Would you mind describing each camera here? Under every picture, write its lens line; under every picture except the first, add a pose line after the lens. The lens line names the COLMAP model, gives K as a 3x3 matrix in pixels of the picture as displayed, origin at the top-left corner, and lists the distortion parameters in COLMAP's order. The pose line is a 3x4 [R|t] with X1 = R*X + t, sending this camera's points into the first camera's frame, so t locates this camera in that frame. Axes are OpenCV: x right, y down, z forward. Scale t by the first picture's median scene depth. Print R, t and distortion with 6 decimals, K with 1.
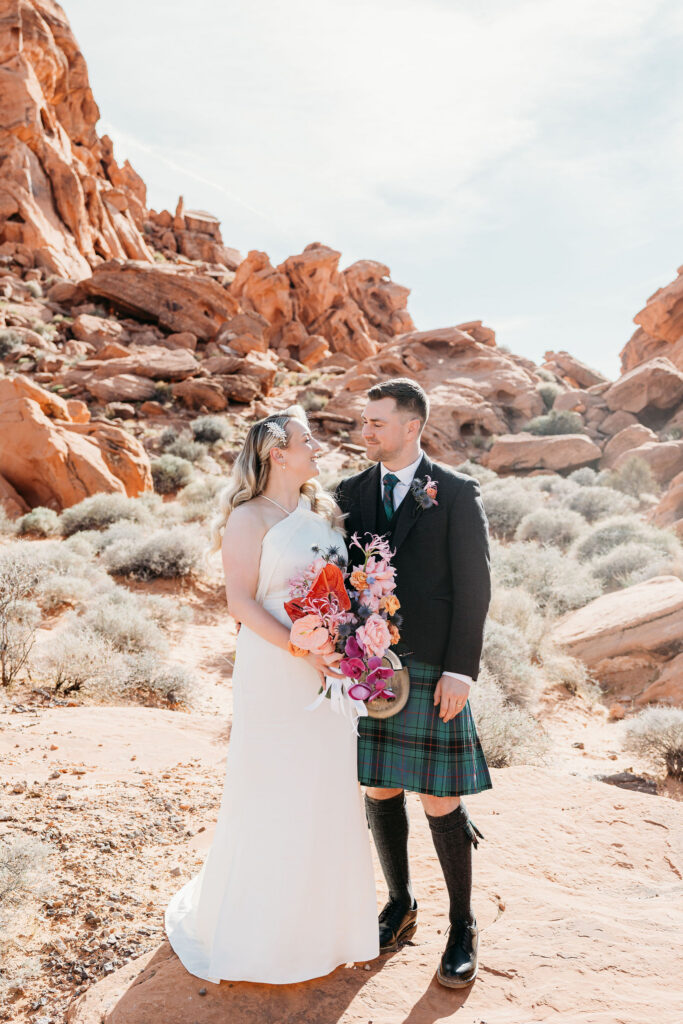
lens RADIAL K [[1288.1, 0, 278.3], [0, 1288.1, 461.0], [0, 0, 1]] dist [0.005849, 0.000000]
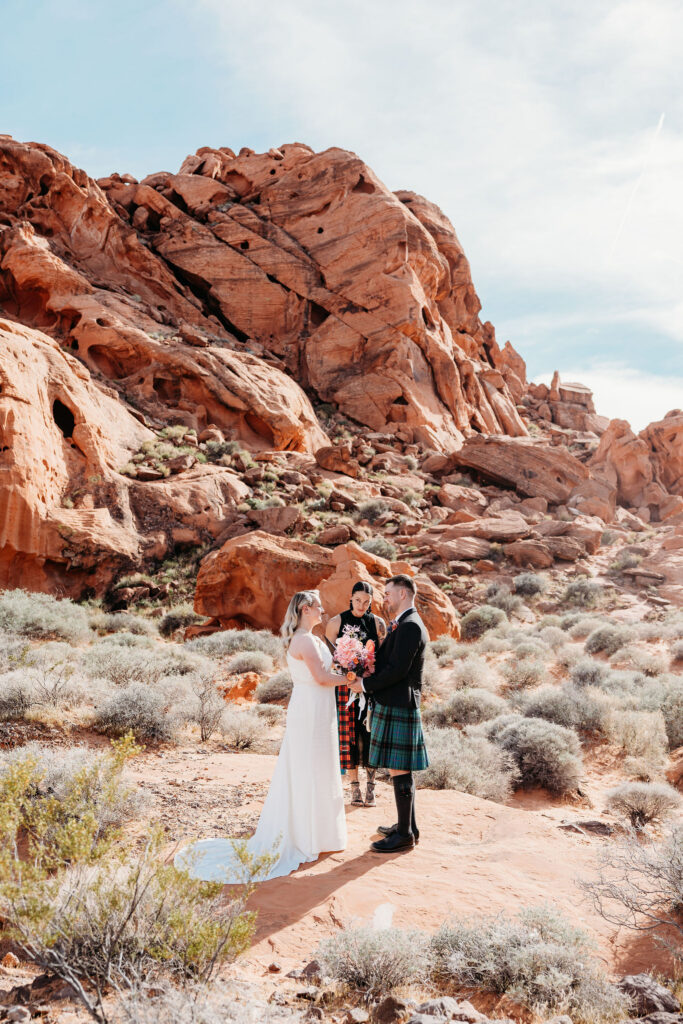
lens RADIAL K [[1181.6, 0, 324.3], [0, 1181.6, 507.4], [0, 0, 1]] dist [-0.000952, 0.000000]
pose [[0.959241, -0.014767, -0.282203, 0.067470], [-0.009388, 0.996417, -0.084051, -0.001375], [0.282433, 0.083275, 0.955666, -0.085712]]
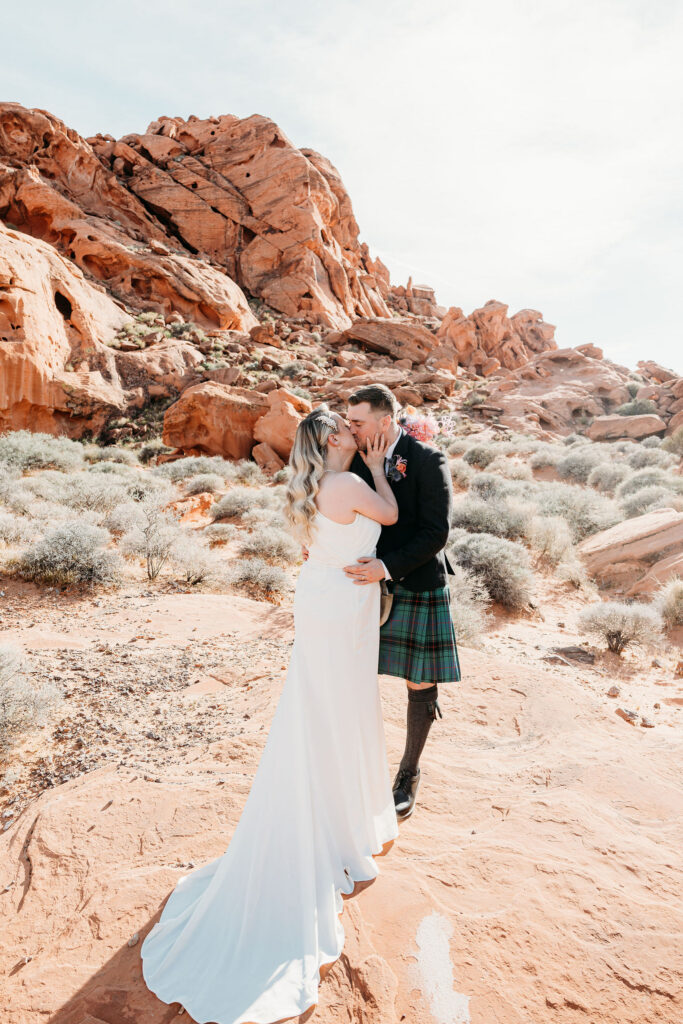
lens RADIAL K [[768.8, 0, 312.2], [0, 768.8, 454.3], [0, 0, 1]] dist [-0.003368, 0.000951]
pose [[0.976820, -0.015027, -0.213534, 0.031814], [0.019667, 0.999614, 0.019624, 0.000871], [0.213157, -0.023368, 0.976739, 0.019525]]
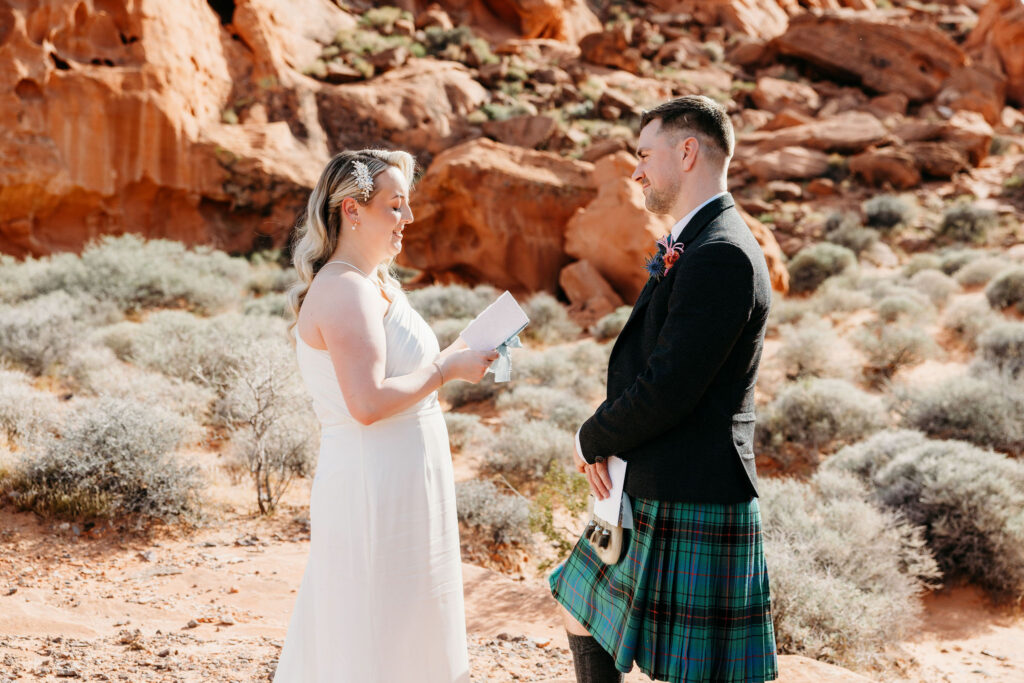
lens RADIAL K [[1503.2, 0, 510.1], [0, 1503.2, 343.4], [0, 0, 1]] dist [0.026308, 0.000000]
pose [[0.939233, 0.004696, -0.343247, 0.045600], [0.015201, 0.998357, 0.055254, 0.002277], [0.342943, -0.057114, 0.937618, 0.024936]]
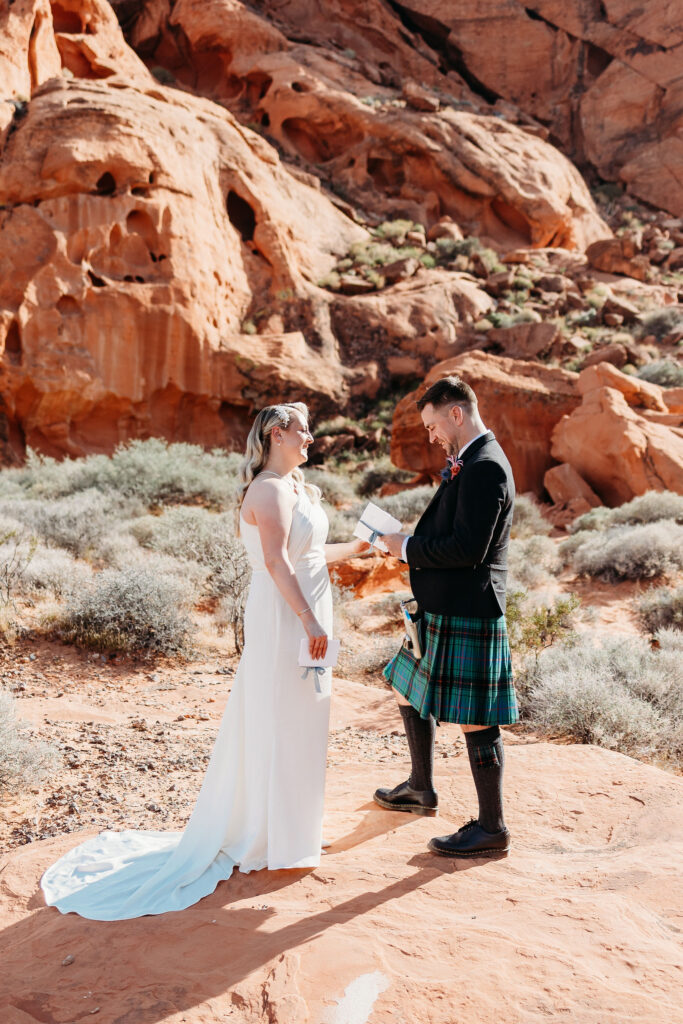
lens RADIAL K [[1501.9, 0, 335.4], [0, 1501.9, 516.6], [0, 0, 1]] dist [0.019112, 0.000000]
pose [[0.886912, 0.007480, -0.461878, 0.077953], [0.010057, 0.999319, 0.035496, 0.001676], [0.461829, -0.036127, 0.886233, -0.019047]]
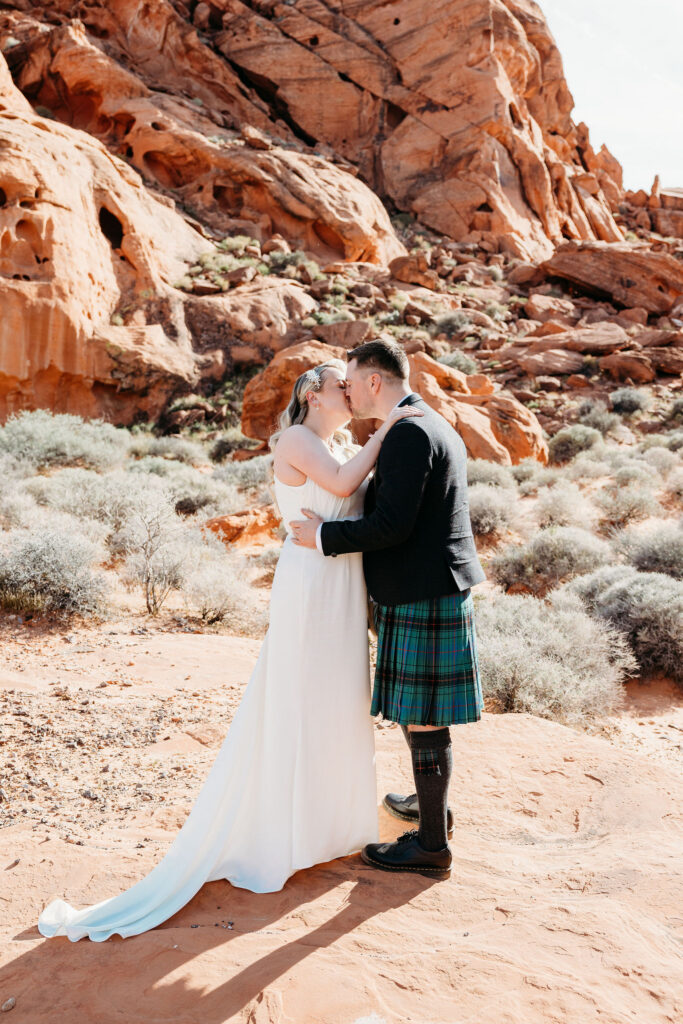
lens RADIAL K [[1193.6, 0, 292.1], [0, 1193.6, 468.7], [0, 0, 1]] dist [0.004200, 0.000000]
pose [[0.927057, 0.011718, -0.374738, 0.051883], [-0.000769, 0.999569, 0.029356, 0.002162], [0.374921, -0.026926, 0.926666, 0.008961]]
